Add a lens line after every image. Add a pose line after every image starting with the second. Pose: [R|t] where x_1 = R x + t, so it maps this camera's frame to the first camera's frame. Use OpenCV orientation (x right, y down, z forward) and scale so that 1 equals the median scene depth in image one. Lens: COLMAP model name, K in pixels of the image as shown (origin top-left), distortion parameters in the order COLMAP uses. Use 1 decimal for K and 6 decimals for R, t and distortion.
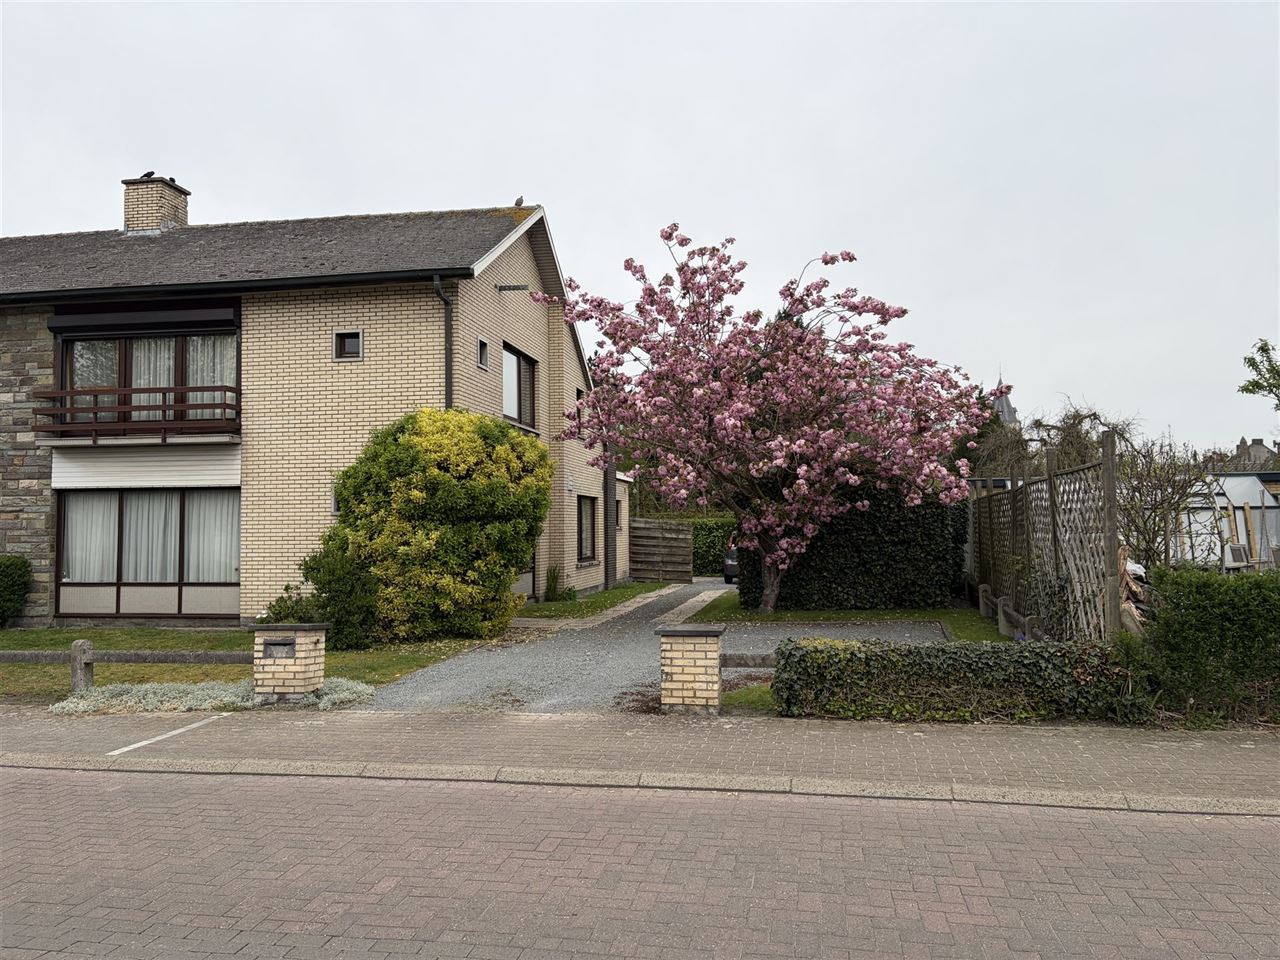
lens RADIAL K [[953.8, 0, 654.1], [0, 953.8, 478.3], [0, 0, 1]] dist [0.072620, -0.074960]
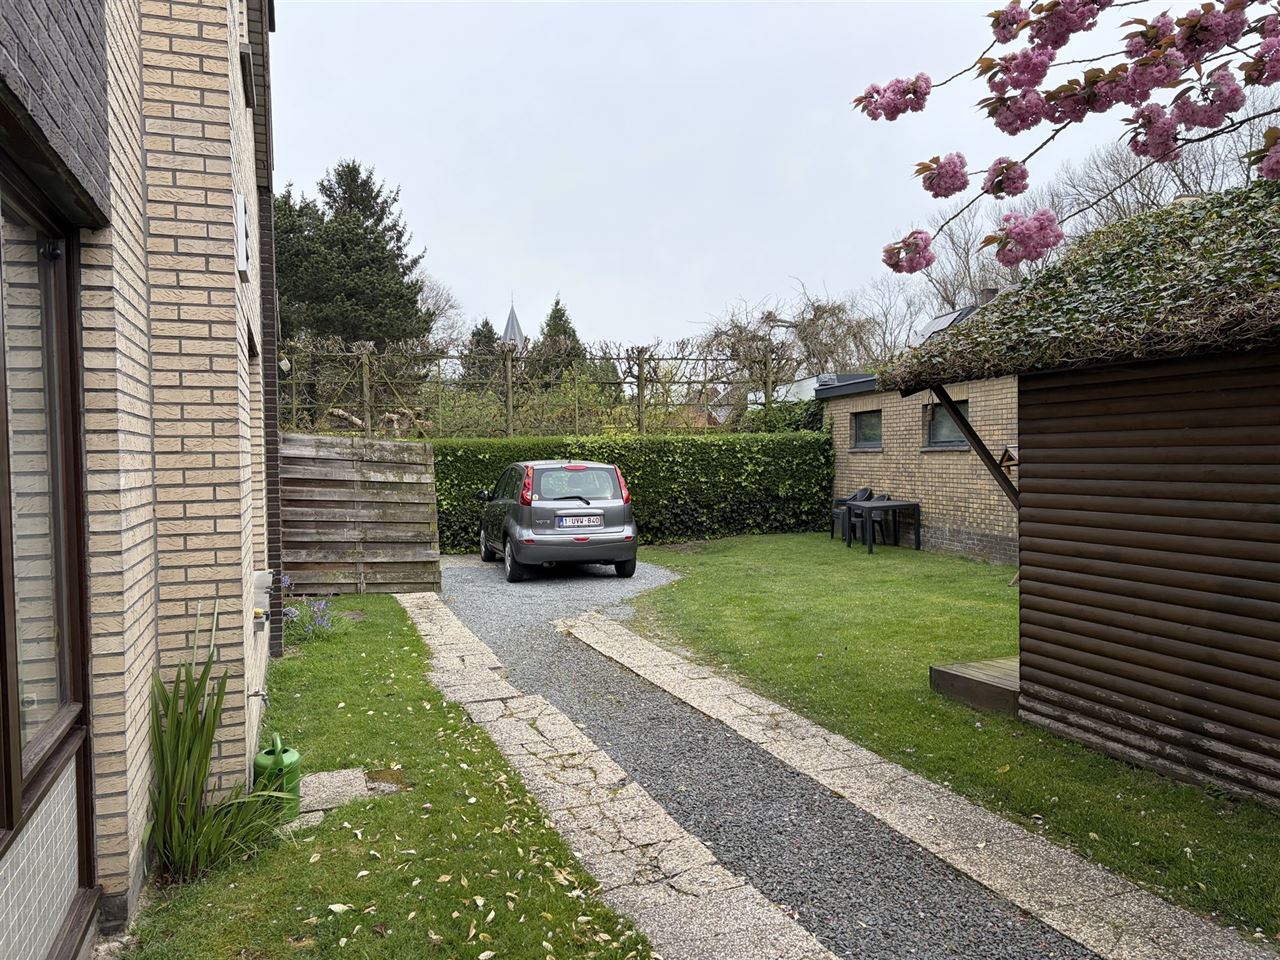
lens RADIAL K [[953.8, 0, 646.6], [0, 953.8, 476.1], [0, 0, 1]] dist [0.072620, -0.074960]
pose [[0.868409, -0.016170, 0.495585, -0.163753], [-0.018760, 0.997681, 0.065425, 0.056214], [-0.495494, -0.066113, 0.866092, 1.076154]]
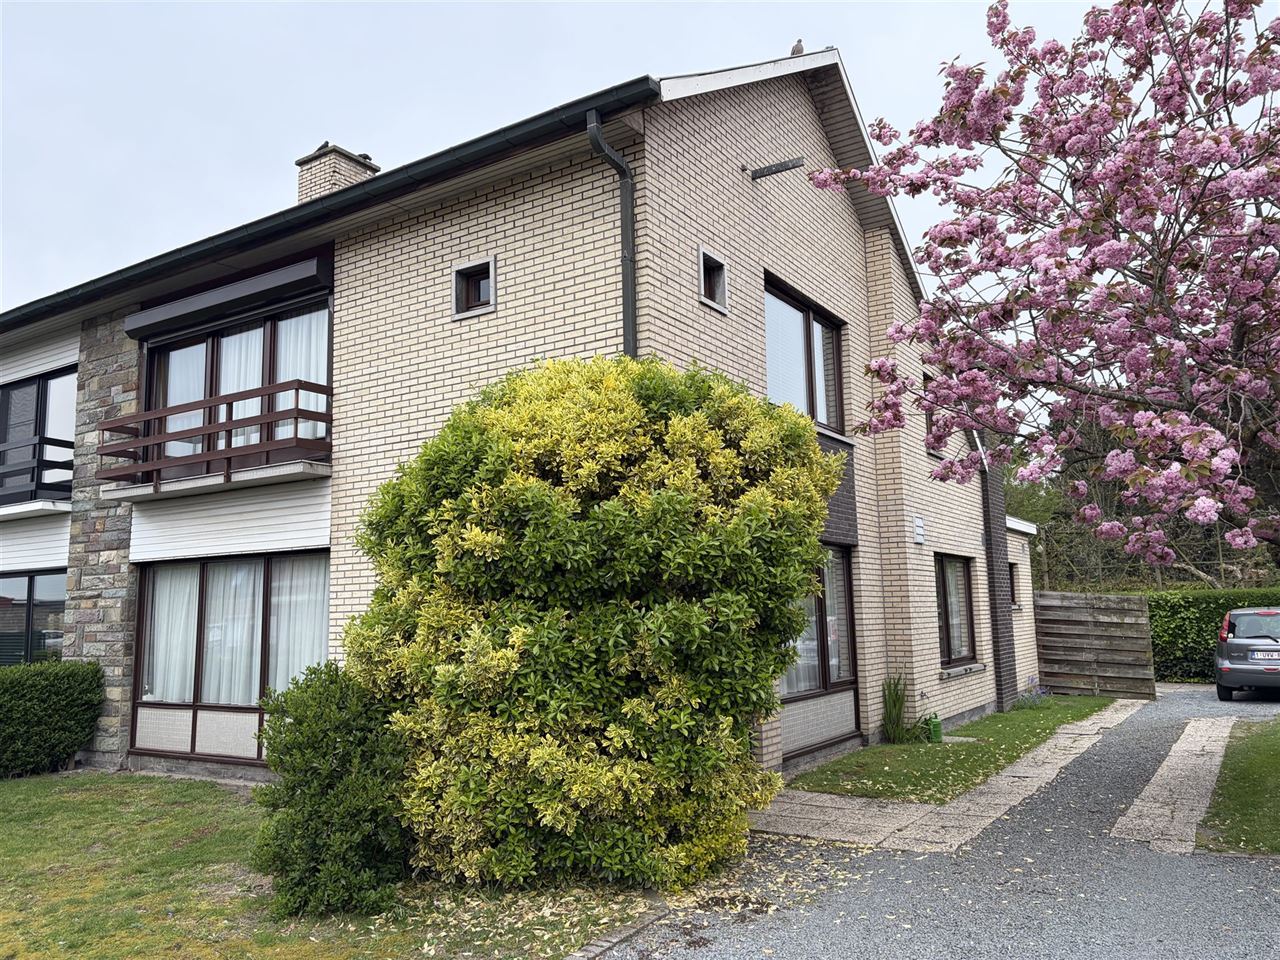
lens RADIAL K [[953.8, 0, 644.4], [0, 953.8, 485.6], [0, 0, 1]] dist [0.072620, -0.074960]
pose [[0.917882, -0.063054, -0.391813, -0.014557], [0.034116, 0.996179, -0.080392, 0.025855], [0.395385, 0.060423, 0.916526, 0.552016]]
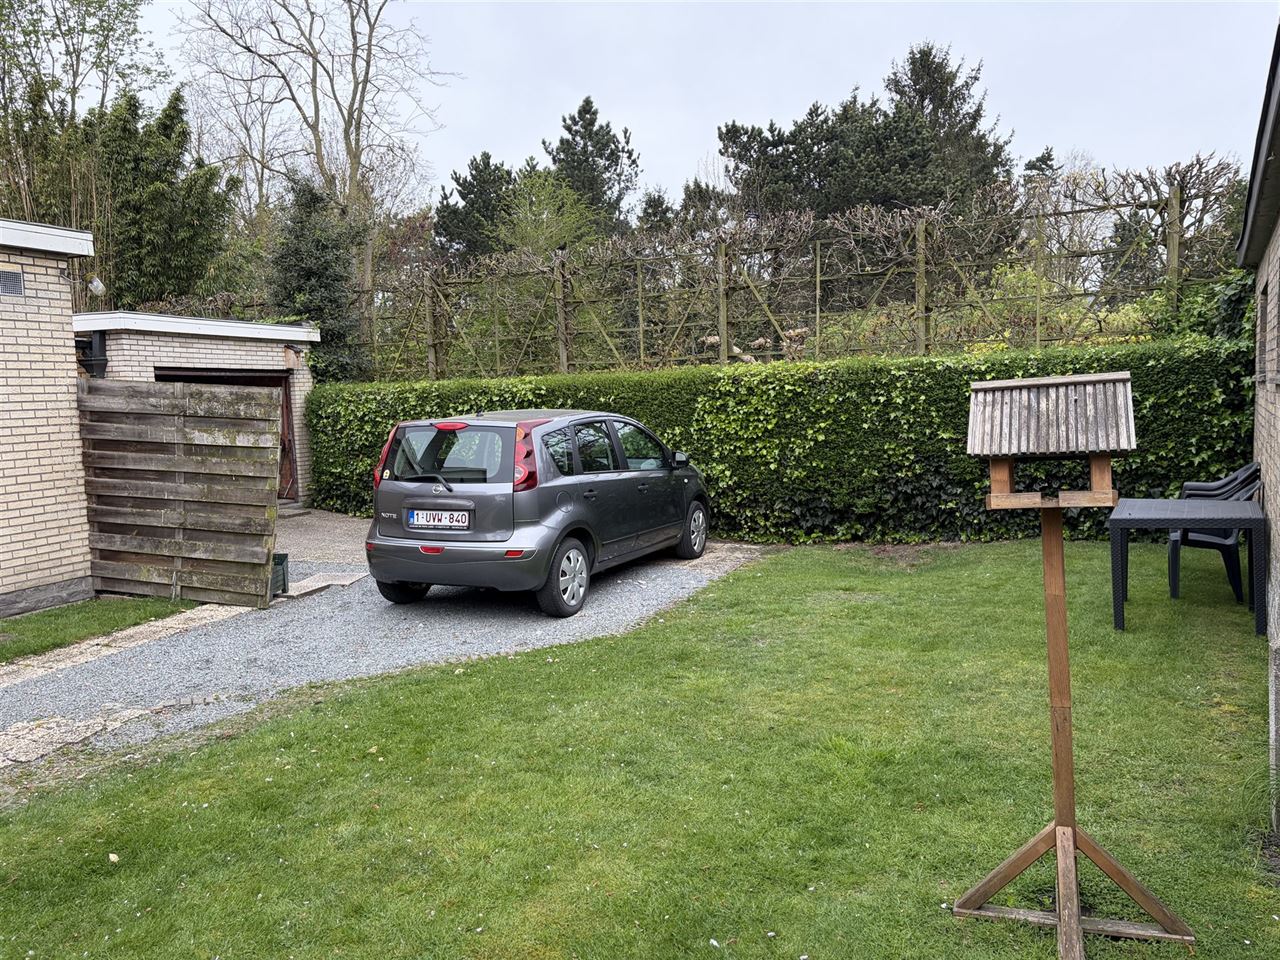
lens RADIAL K [[953.8, 0, 638.6], [0, 953.8, 478.1], [0, 0, 1]] dist [0.072620, -0.074960]
pose [[0.980387, -0.005692, -0.197000, 0.374978], [0.033973, 0.989500, 0.140480, 0.064950], [0.194132, -0.144417, 0.970287, 1.359928]]
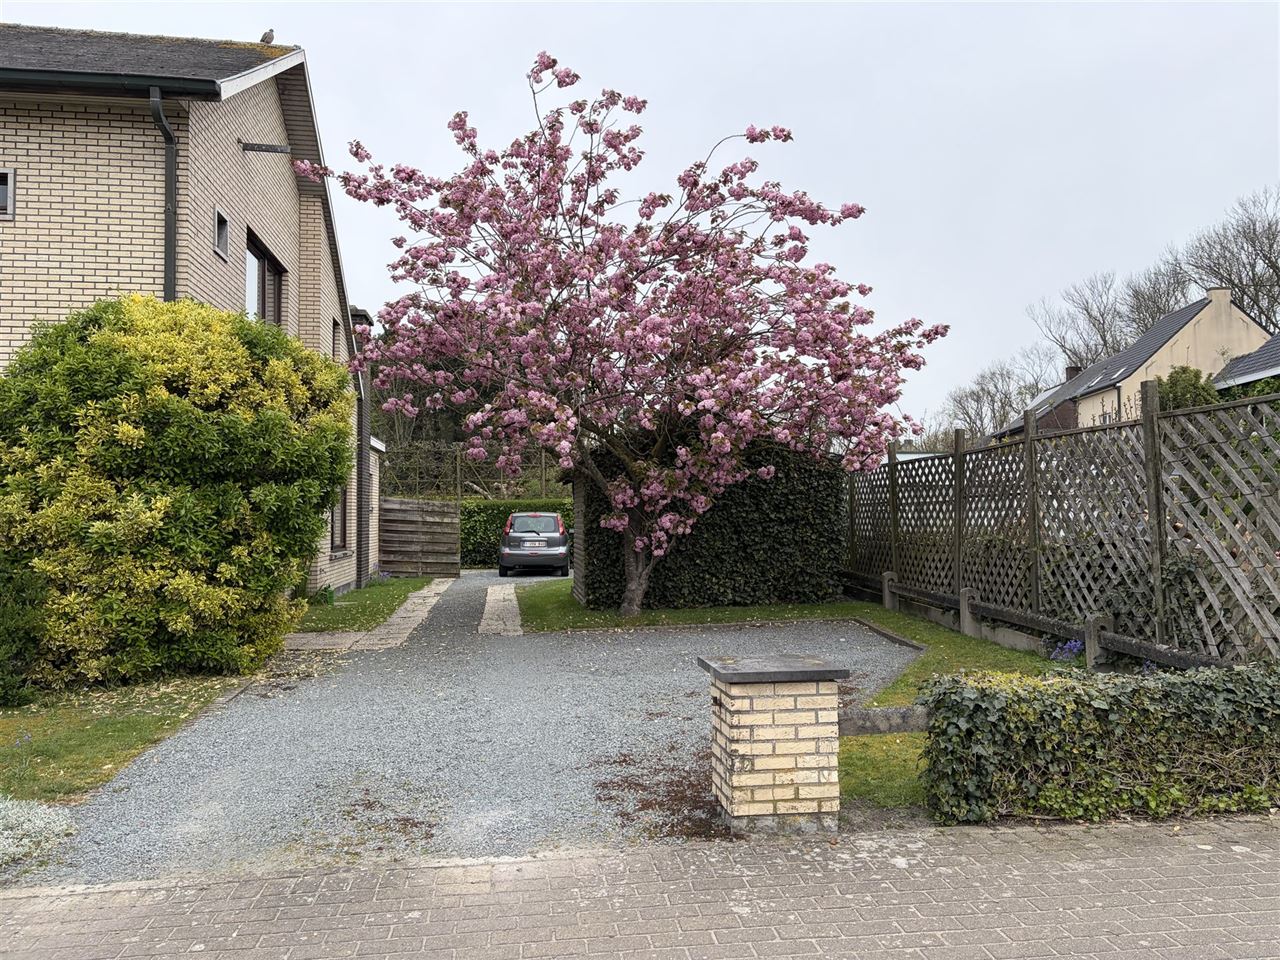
lens RADIAL K [[953.8, 0, 651.5], [0, 953.8, 474.1], [0, 0, 1]] dist [0.072620, -0.074960]
pose [[0.950393, 0.017204, 0.310575, -0.110474], [-0.018757, 0.999822, 0.002013, 0.030128], [-0.310485, -0.007739, 0.950547, 0.299953]]
